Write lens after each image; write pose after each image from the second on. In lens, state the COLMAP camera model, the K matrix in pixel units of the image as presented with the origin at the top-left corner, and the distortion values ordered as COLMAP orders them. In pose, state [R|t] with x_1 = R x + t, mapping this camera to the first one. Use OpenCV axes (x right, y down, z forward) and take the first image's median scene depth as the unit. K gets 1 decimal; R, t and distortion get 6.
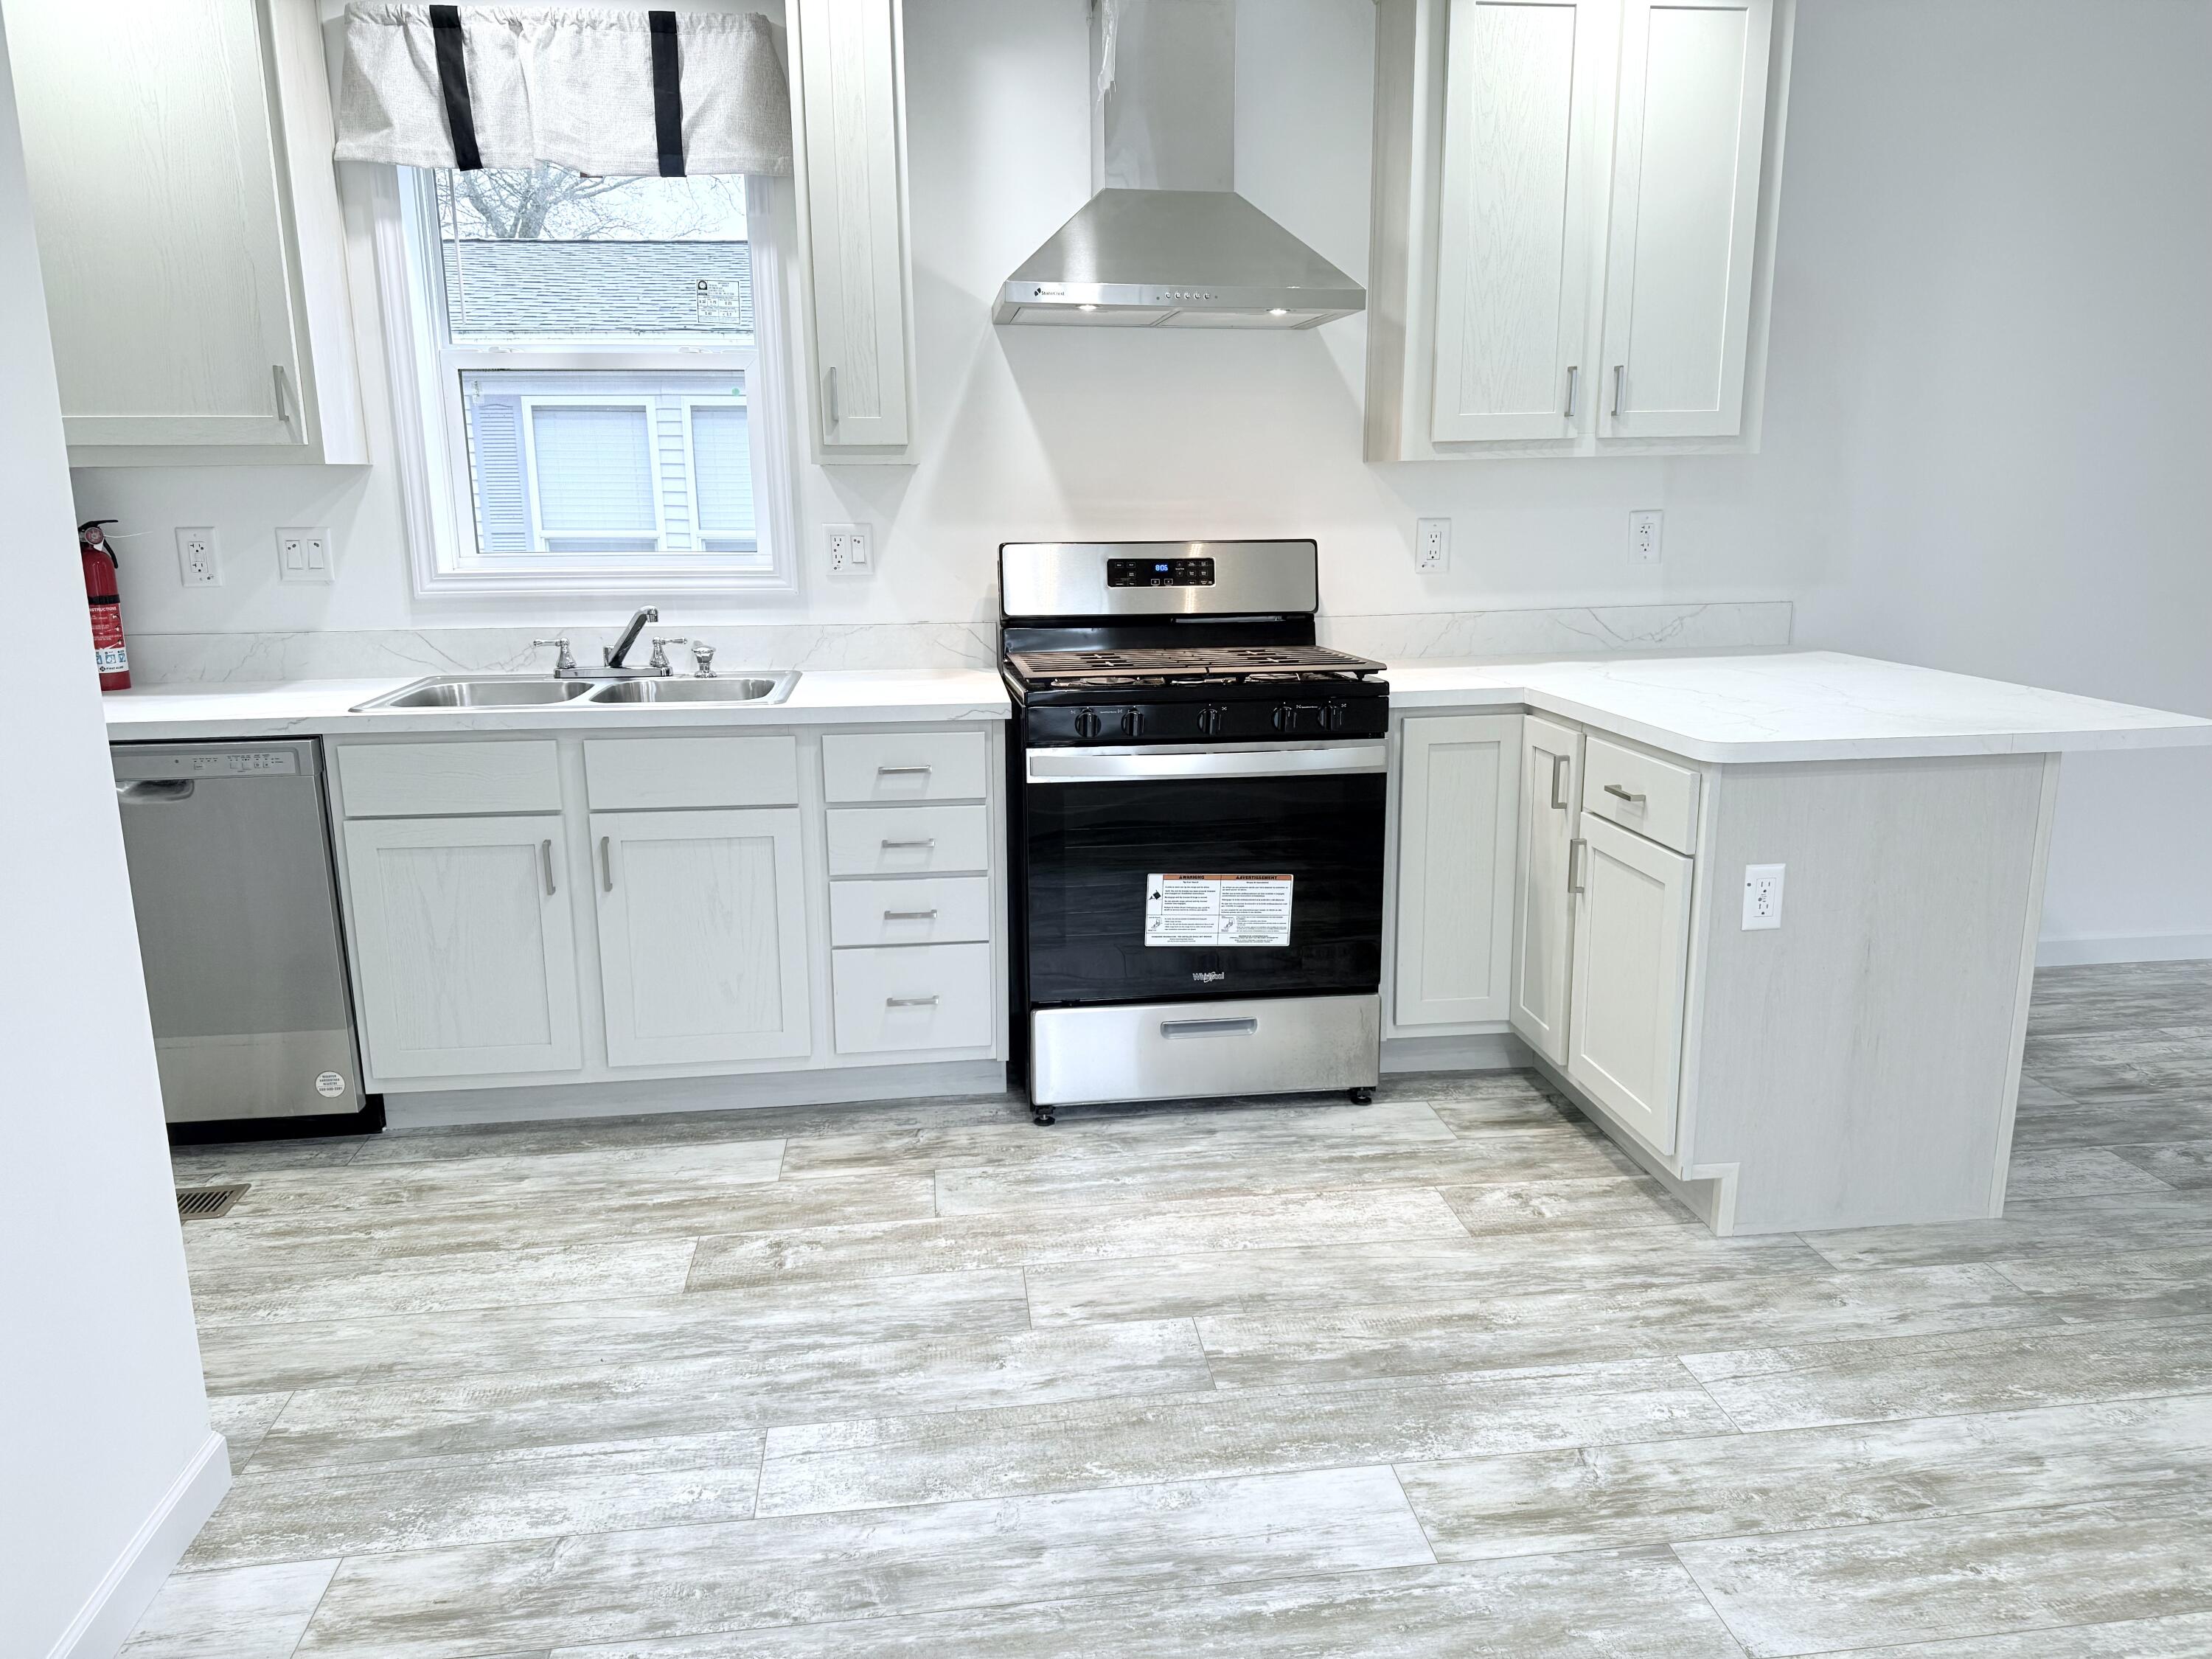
lens RADIAL K [[1561.5, 0, 1110.2], [0, 1561.5, 830.6], [0, 0, 1]] dist [0.034043, -0.038033]
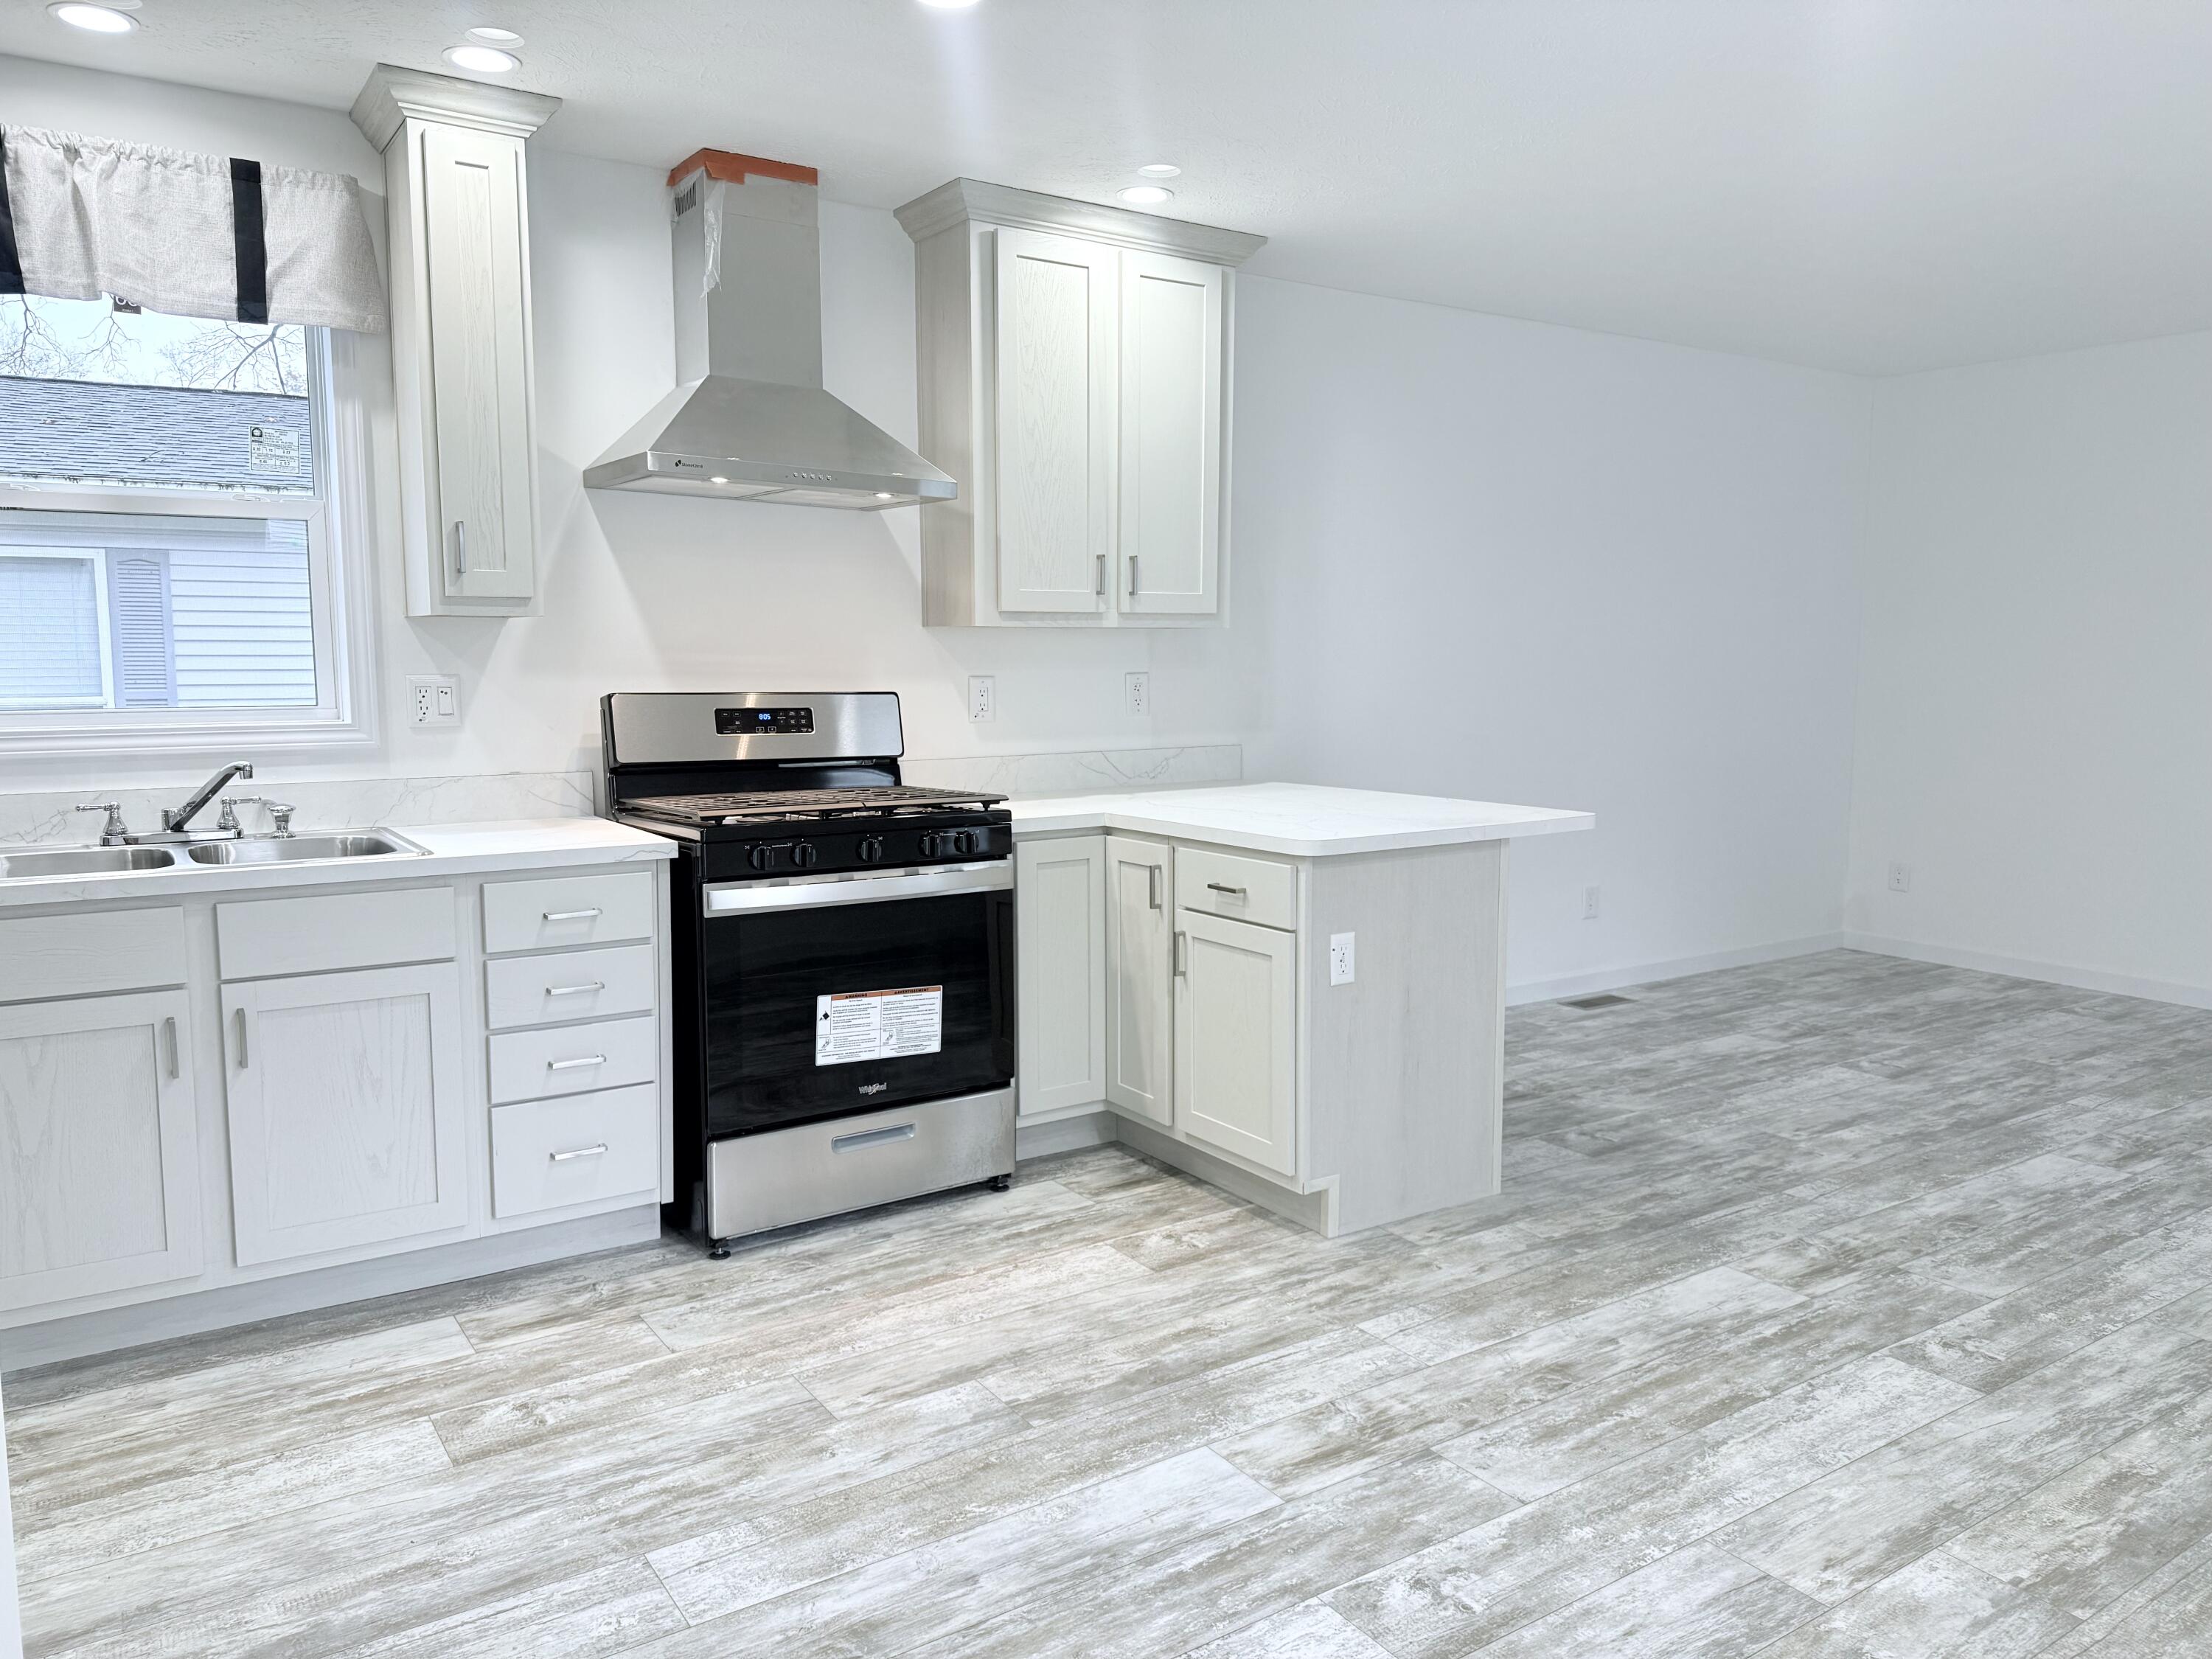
lens RADIAL K [[1561.5, 0, 1107.3], [0, 1561.5, 820.4], [0, 0, 1]] dist [0.034043, -0.038033]
pose [[0.893565, -0.038304, 0.447297, -0.377199], [0.089803, 0.991466, -0.094497, 0.037575], [-0.439860, 0.124608, 0.889379, -0.077036]]
